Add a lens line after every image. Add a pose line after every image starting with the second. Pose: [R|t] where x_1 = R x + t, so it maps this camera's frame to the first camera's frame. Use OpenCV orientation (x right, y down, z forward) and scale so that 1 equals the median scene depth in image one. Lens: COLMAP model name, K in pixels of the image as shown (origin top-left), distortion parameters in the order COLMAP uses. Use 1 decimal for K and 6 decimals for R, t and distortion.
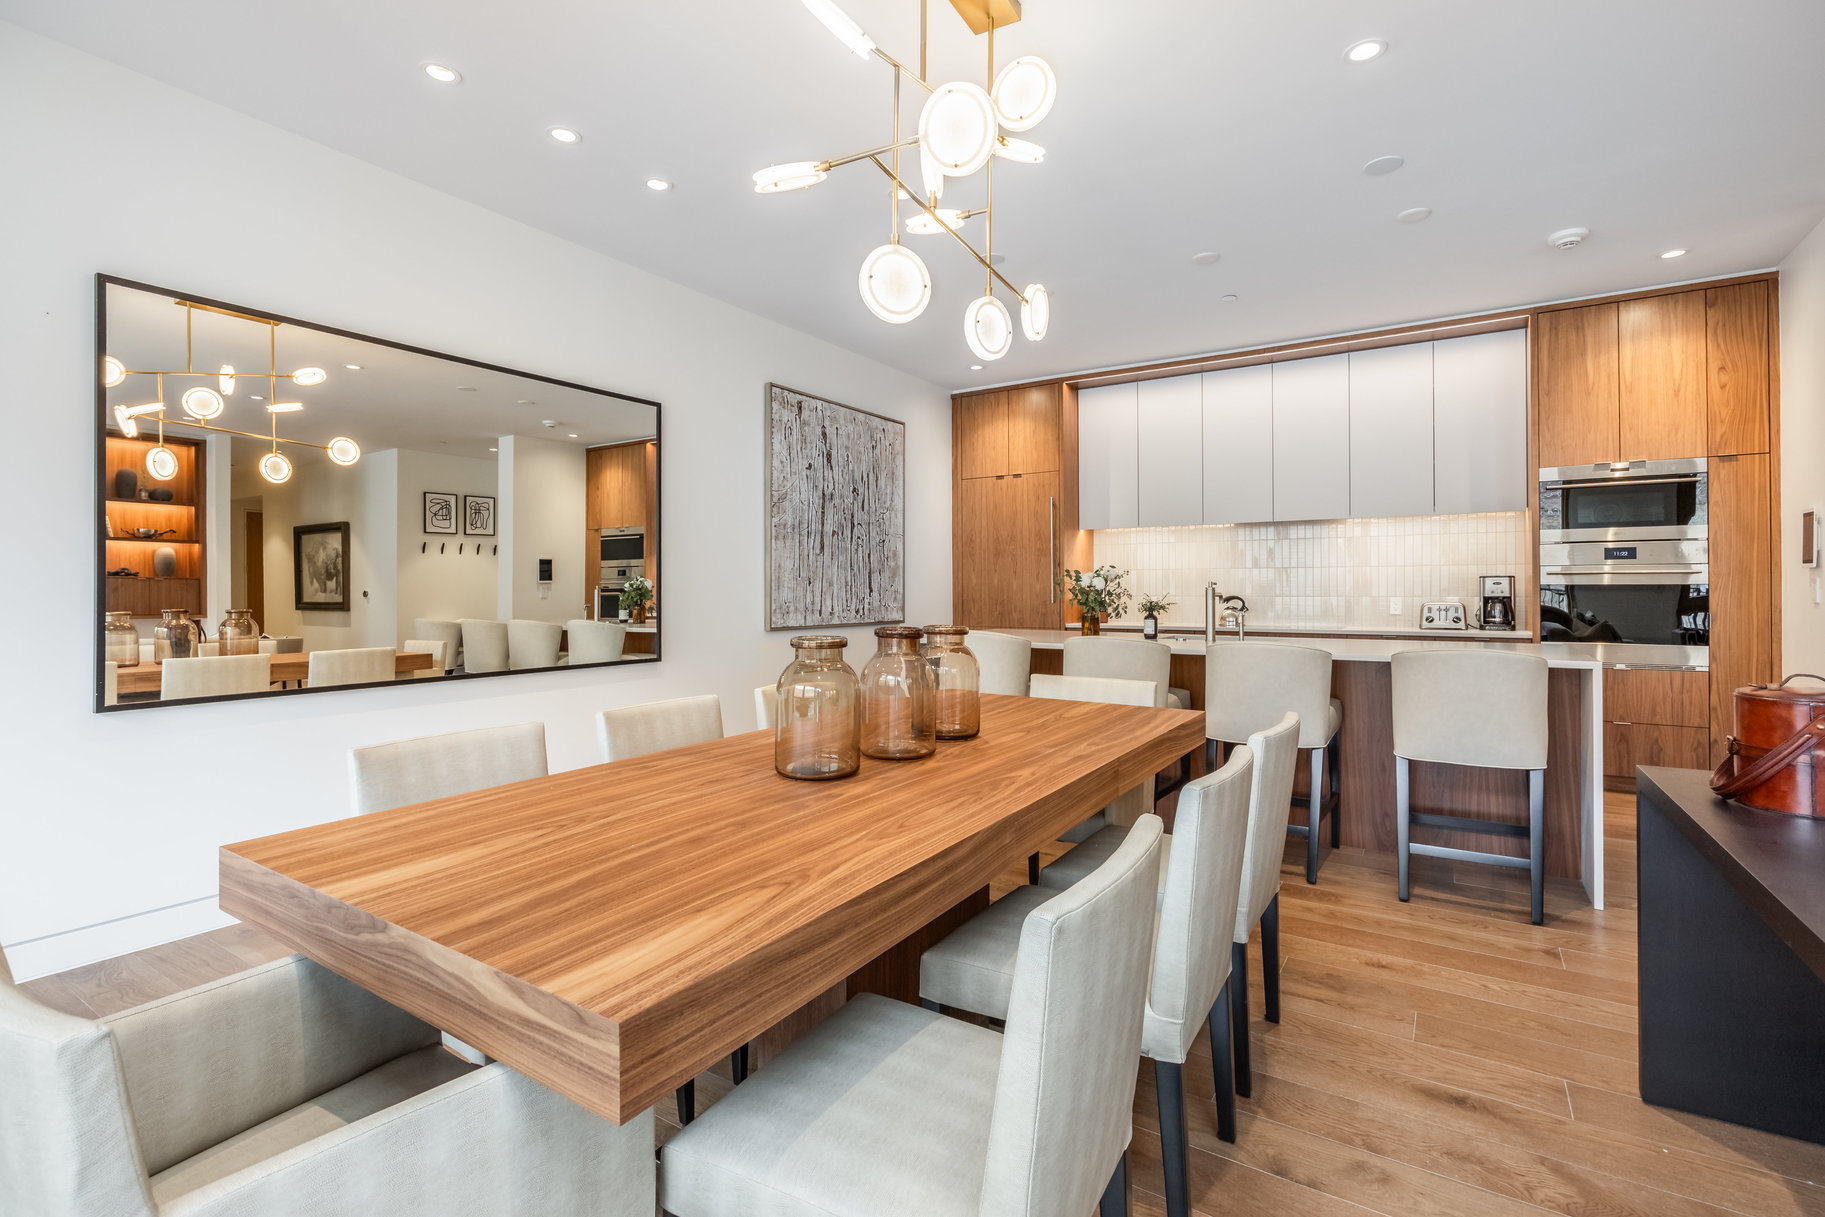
lens RADIAL K [[742.2, 0, 991.8], [0, 742.2, 585.9], [0, 0, 1]] dist [-0.009654, 0.000147]
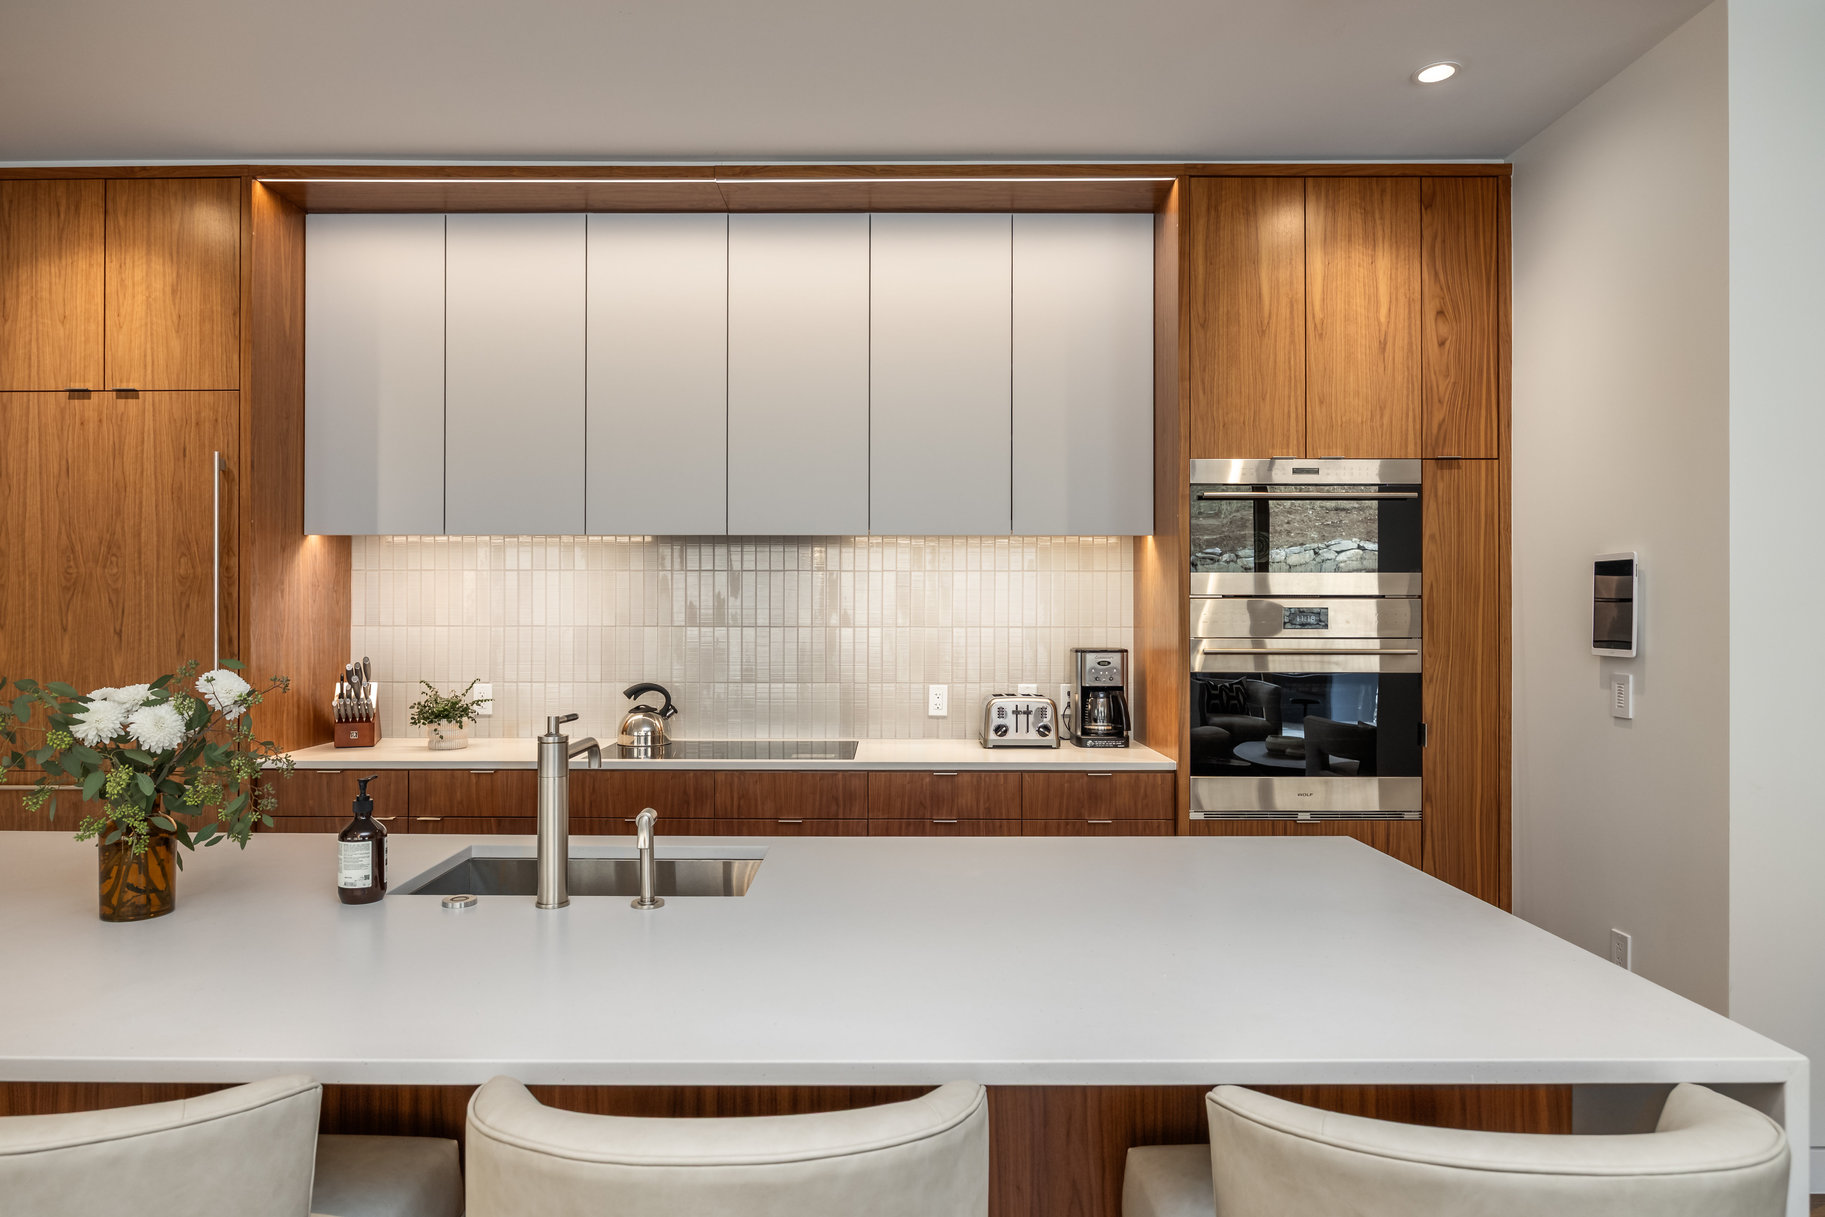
lens RADIAL K [[1054.0, 0, 858.0], [0, 1054.0, 615.2], [0, 0, 1]] dist [-0.007952, -0.001626]
pose [[0.878344, 0.007758, 0.477966, 0.145186], [-0.005673, 0.999967, -0.005806, -0.035795], [-0.477995, 0.002388, 0.878359, 0.408279]]
